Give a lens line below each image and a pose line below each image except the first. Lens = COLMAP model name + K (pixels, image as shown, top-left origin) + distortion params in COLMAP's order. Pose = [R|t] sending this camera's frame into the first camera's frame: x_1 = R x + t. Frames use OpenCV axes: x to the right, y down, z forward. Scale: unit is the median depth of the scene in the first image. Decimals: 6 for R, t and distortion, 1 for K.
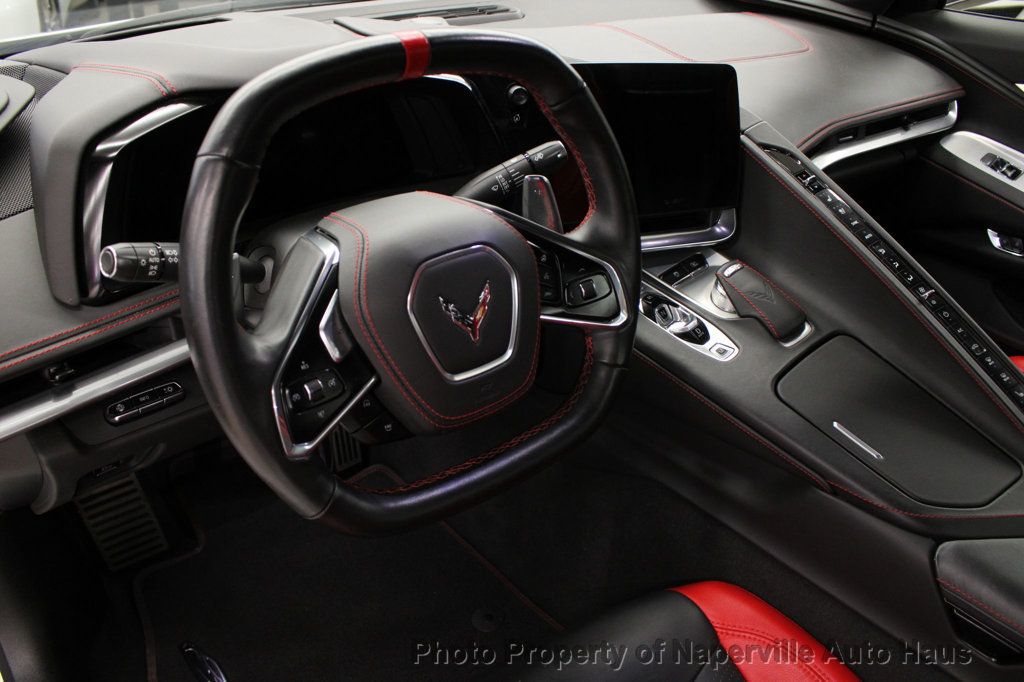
lens RADIAL K [[852.6, 0, 512.0], [0, 852.6, 341.0], [0, 0, 1]] dist [-0.142685, 0.111252]
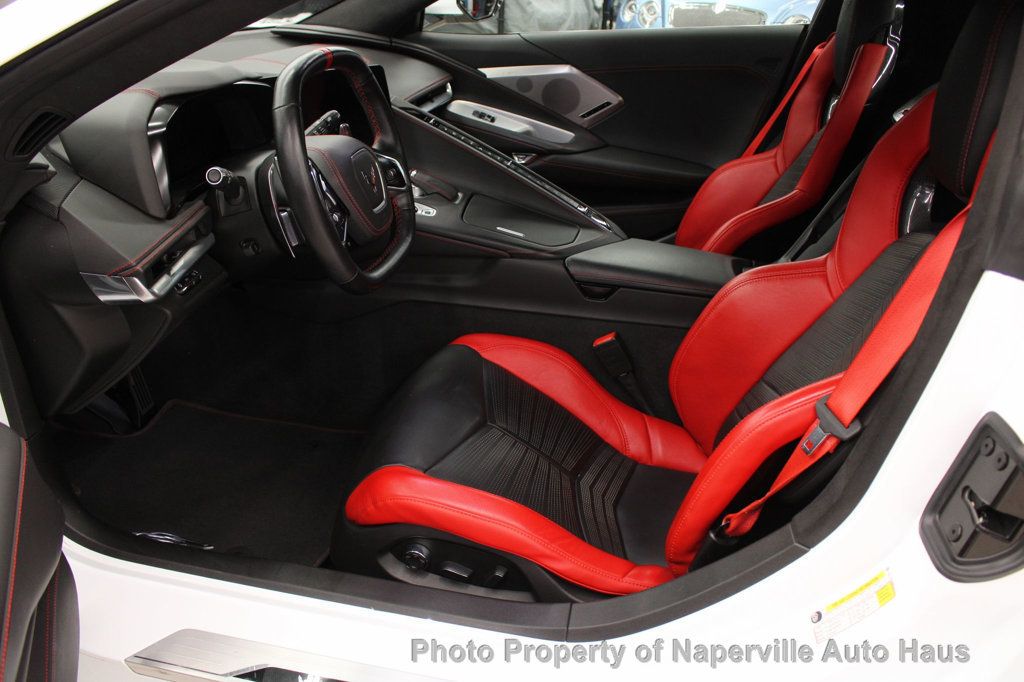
lens RADIAL K [[852.6, 0, 512.0], [0, 852.6, 341.0], [0, 0, 1]] dist [-0.142685, 0.111252]
pose [[0.758036, -0.271573, 0.592983, -0.769342], [0.302250, 0.951938, 0.049588, 0.236347], [-0.577950, 0.141640, 0.803687, -0.544250]]
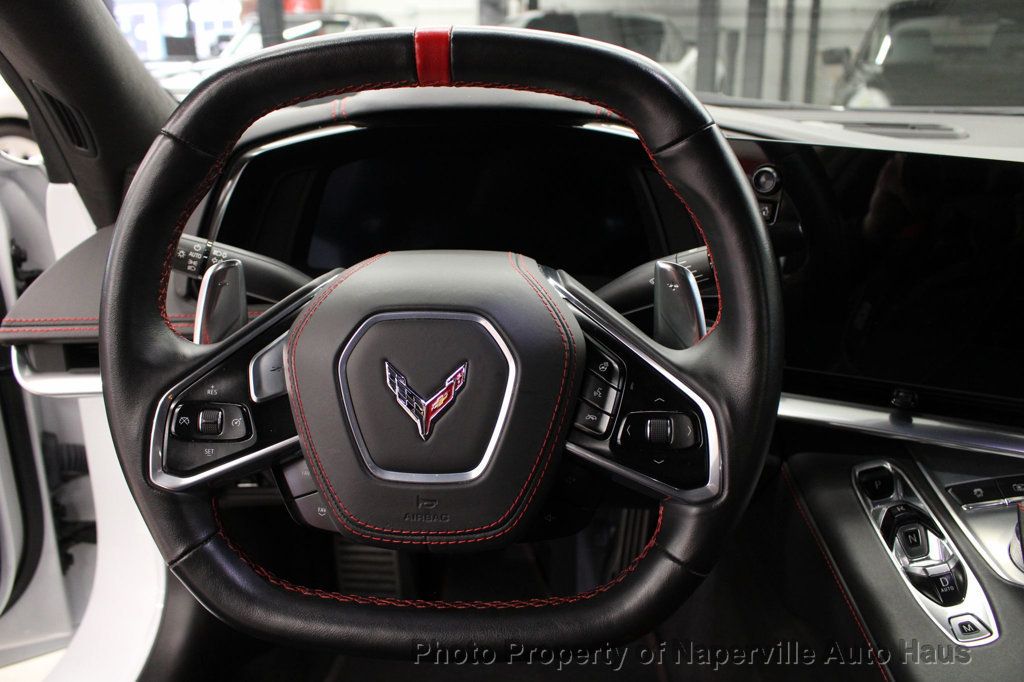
lens RADIAL K [[852.6, 0, 512.0], [0, 852.6, 341.0], [0, 0, 1]] dist [-0.142685, 0.111252]
pose [[0.753071, 0.210363, -0.623404, 0.313665], [-0.318749, 0.945540, -0.065983, -0.037106], [0.575572, 0.248399, 0.779111, 0.316440]]
